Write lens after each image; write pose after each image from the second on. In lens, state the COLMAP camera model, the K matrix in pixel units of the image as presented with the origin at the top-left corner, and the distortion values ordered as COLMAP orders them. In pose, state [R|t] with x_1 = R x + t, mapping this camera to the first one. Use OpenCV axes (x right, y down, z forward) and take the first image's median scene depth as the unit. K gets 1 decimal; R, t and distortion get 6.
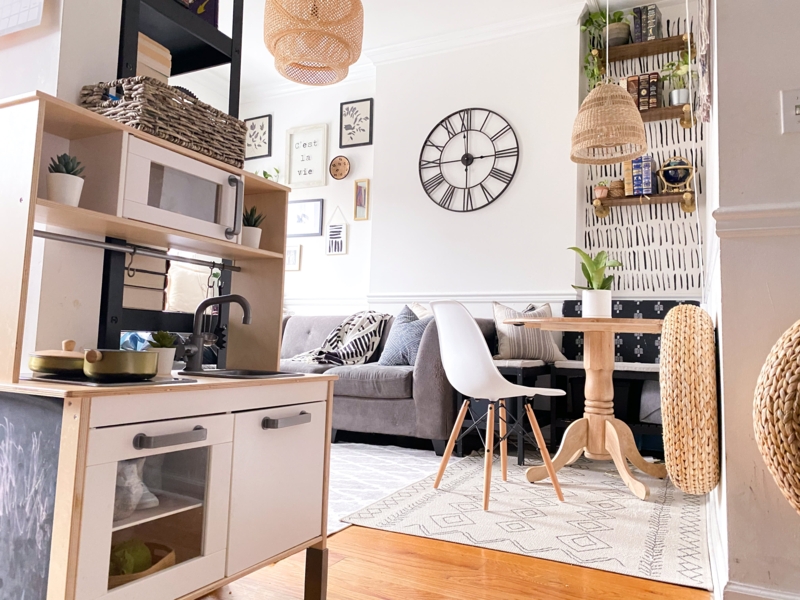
lens RADIAL K [[621.8, 0, 400.0], [0, 621.8, 300.0], [0, 0, 1]] dist [-0.030344, -0.003261]
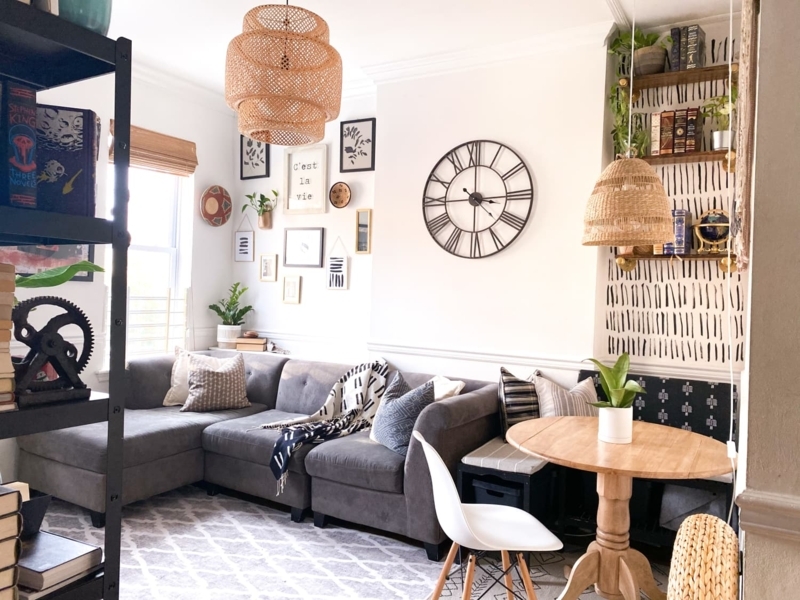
lens RADIAL K [[622.7, 0, 396.4], [0, 622.7, 298.0], [0, 0, 1]] dist [-0.001497, -0.046679]
pose [[0.997877, 0.003403, -0.065039, 0.054099], [0.001682, 0.996955, 0.077965, -0.155909], [0.065106, -0.077909, 0.994832, 0.092533]]
